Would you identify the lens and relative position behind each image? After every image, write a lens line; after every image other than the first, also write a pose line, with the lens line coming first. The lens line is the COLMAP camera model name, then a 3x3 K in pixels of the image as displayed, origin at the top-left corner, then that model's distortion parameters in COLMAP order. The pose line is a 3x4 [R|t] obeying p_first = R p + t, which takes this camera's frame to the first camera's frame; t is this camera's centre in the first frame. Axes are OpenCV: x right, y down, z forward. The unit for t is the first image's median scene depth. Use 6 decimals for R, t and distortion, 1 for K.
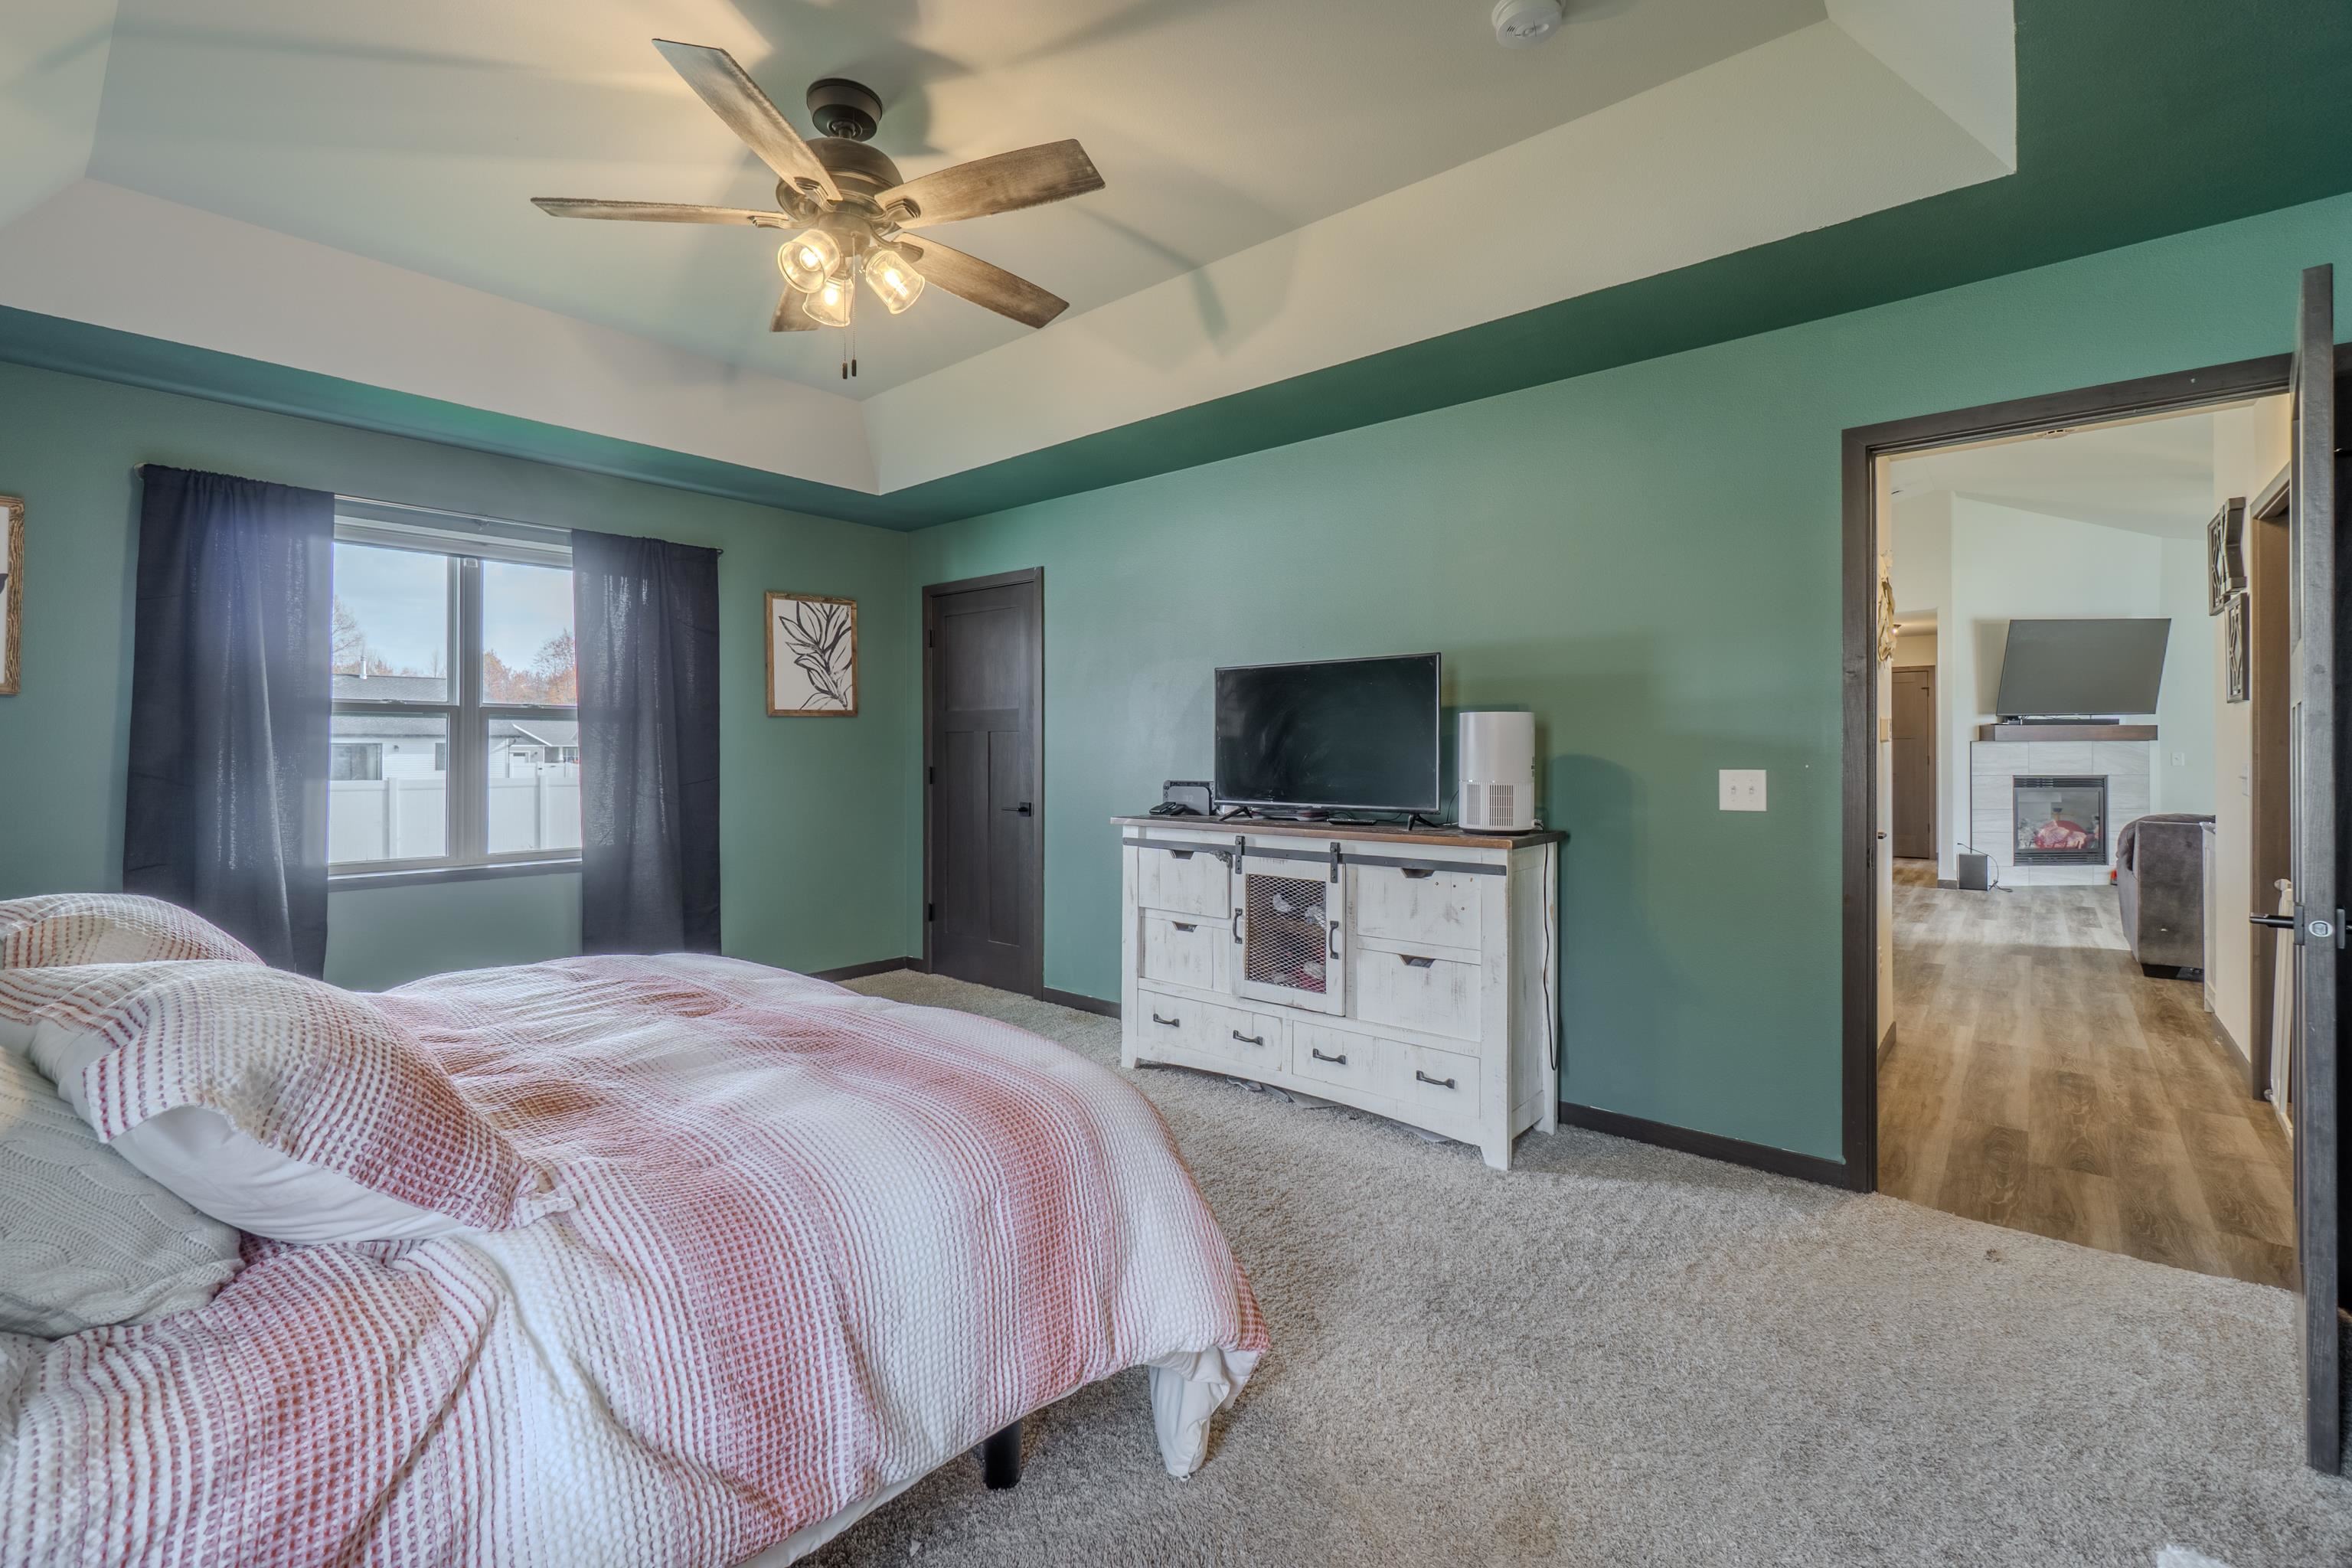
lens RADIAL K [[1024.6, 0, 1119.8], [0, 1024.6, 752.0], [0, 0, 1]] dist [-0.006706, 0.002448]
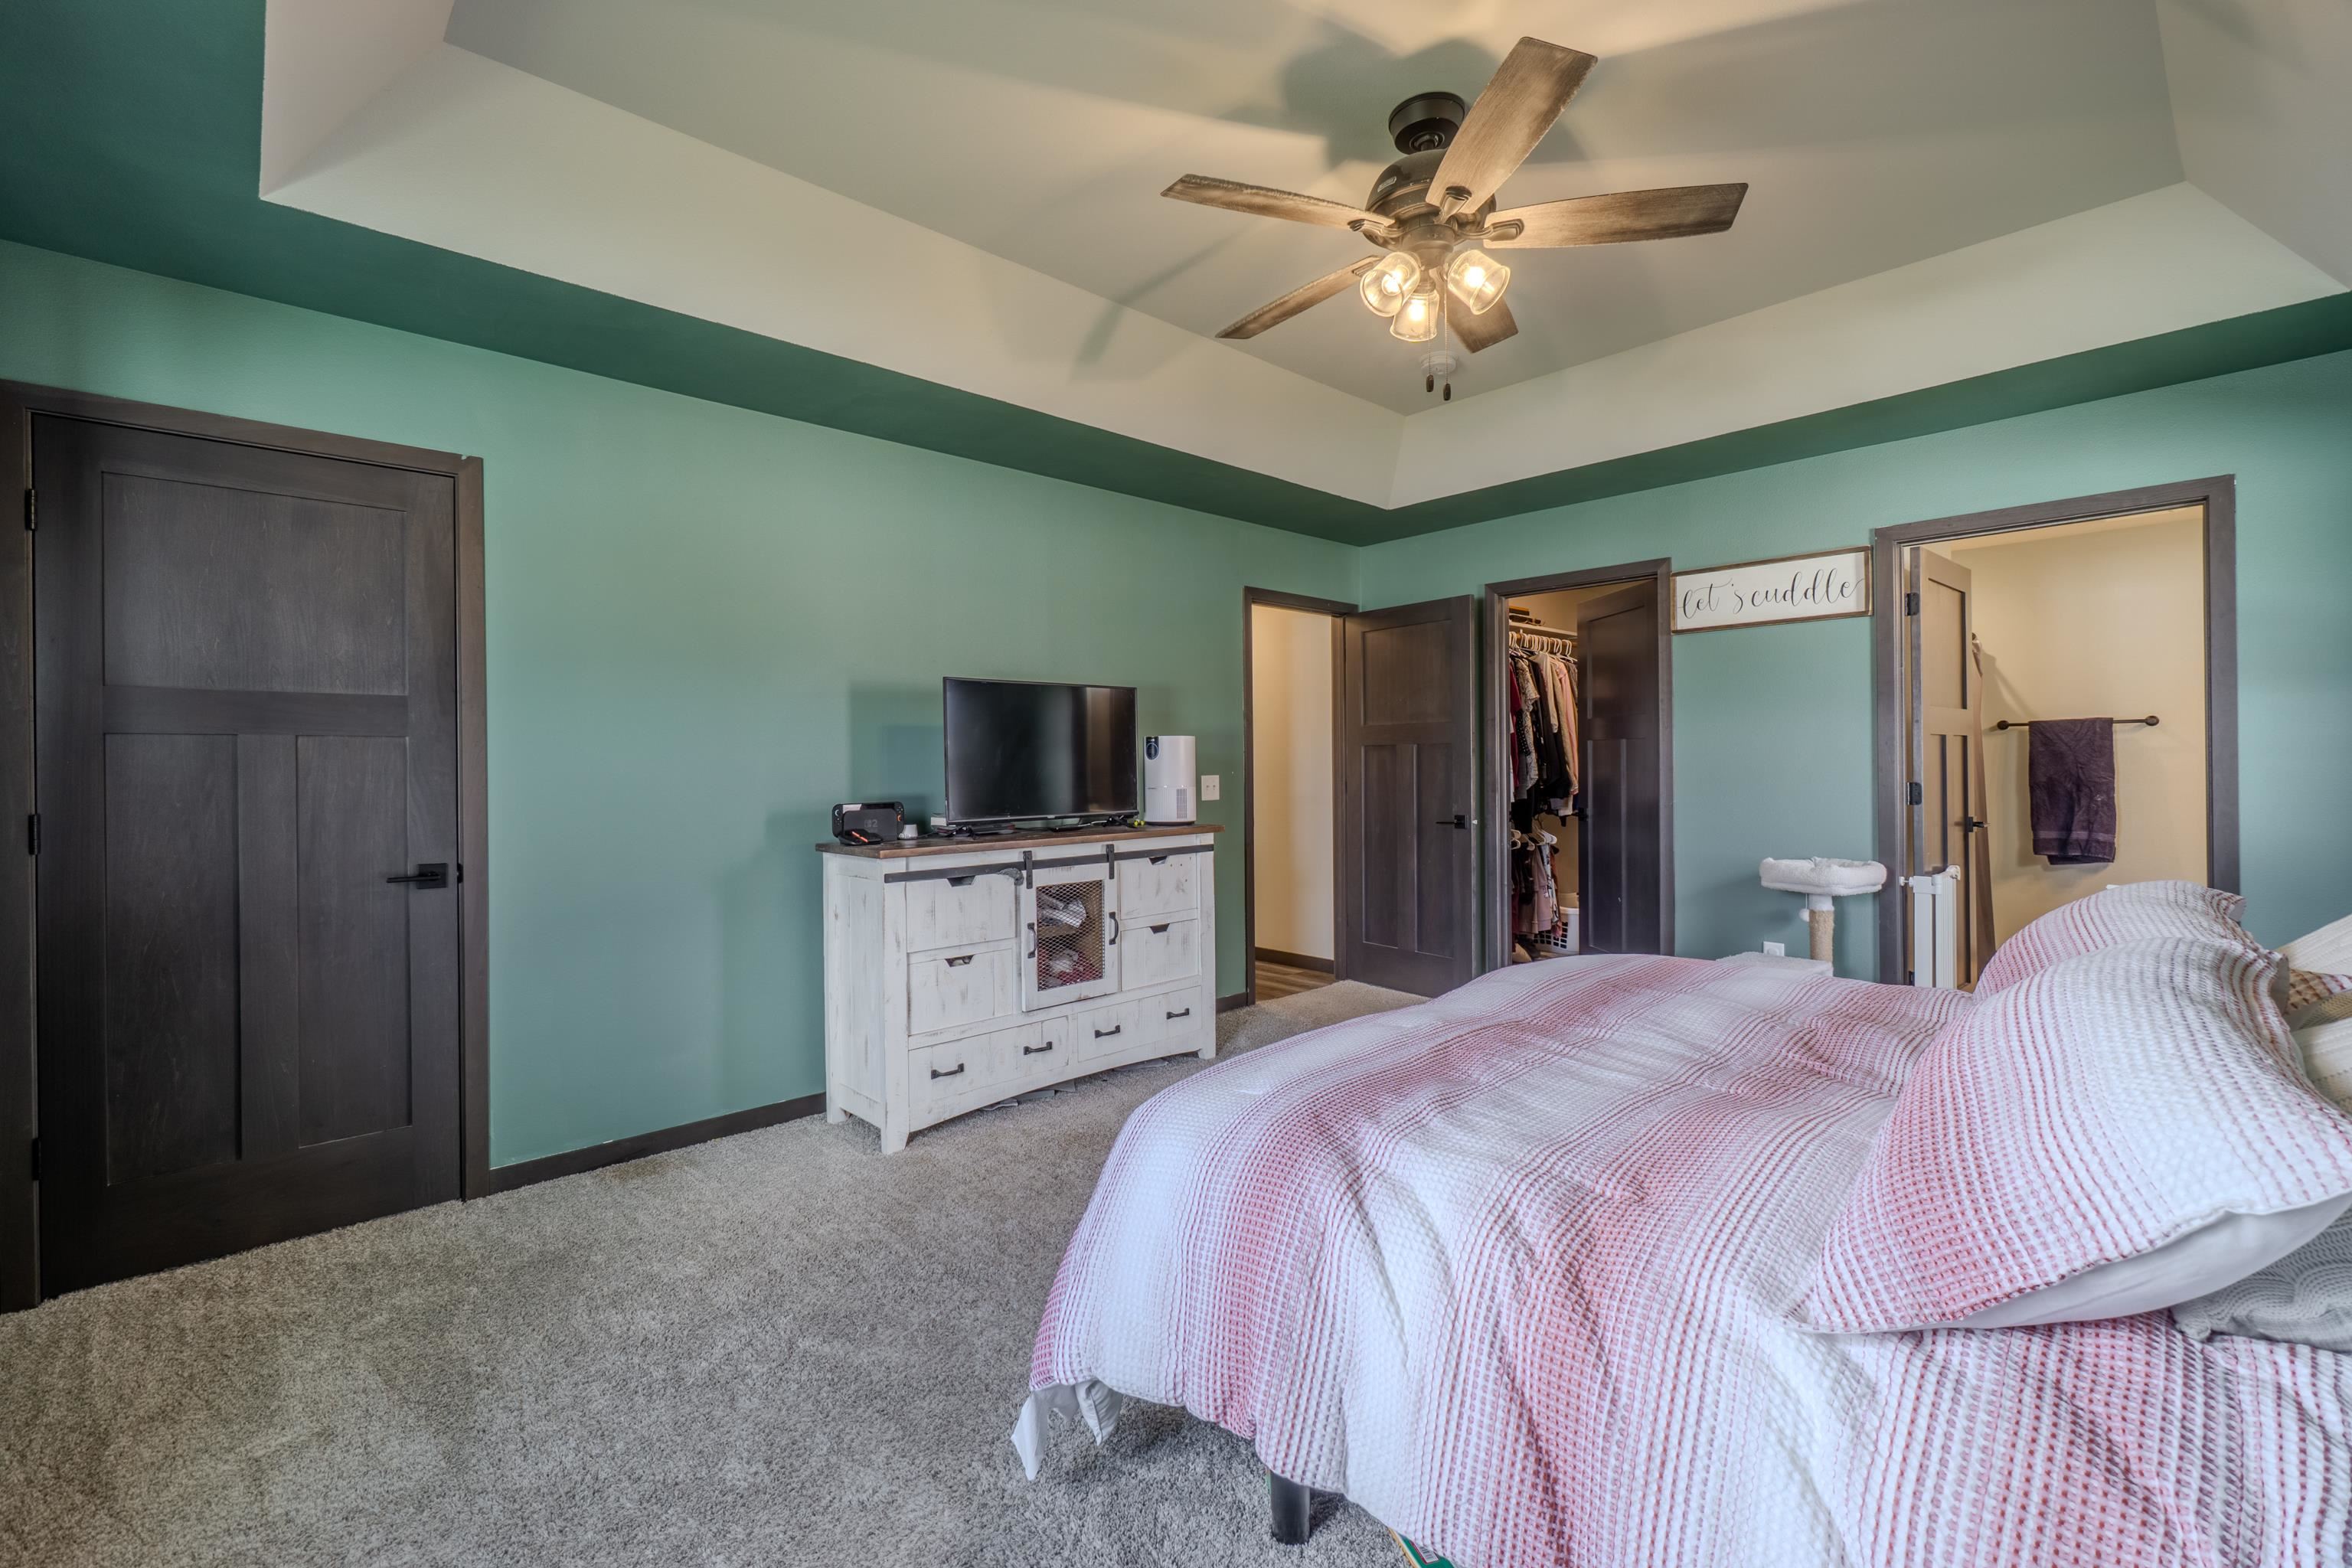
lens RADIAL K [[1024.6, 0, 1127.3], [0, 1024.6, 780.3], [0, 0, 1]] dist [-0.006706, 0.002448]
pose [[0.109801, -0.013211, 0.993866, -0.897159], [0.017984, 0.999774, 0.011303, 0.003735], [-0.993791, 0.016633, 0.110014, 0.818895]]
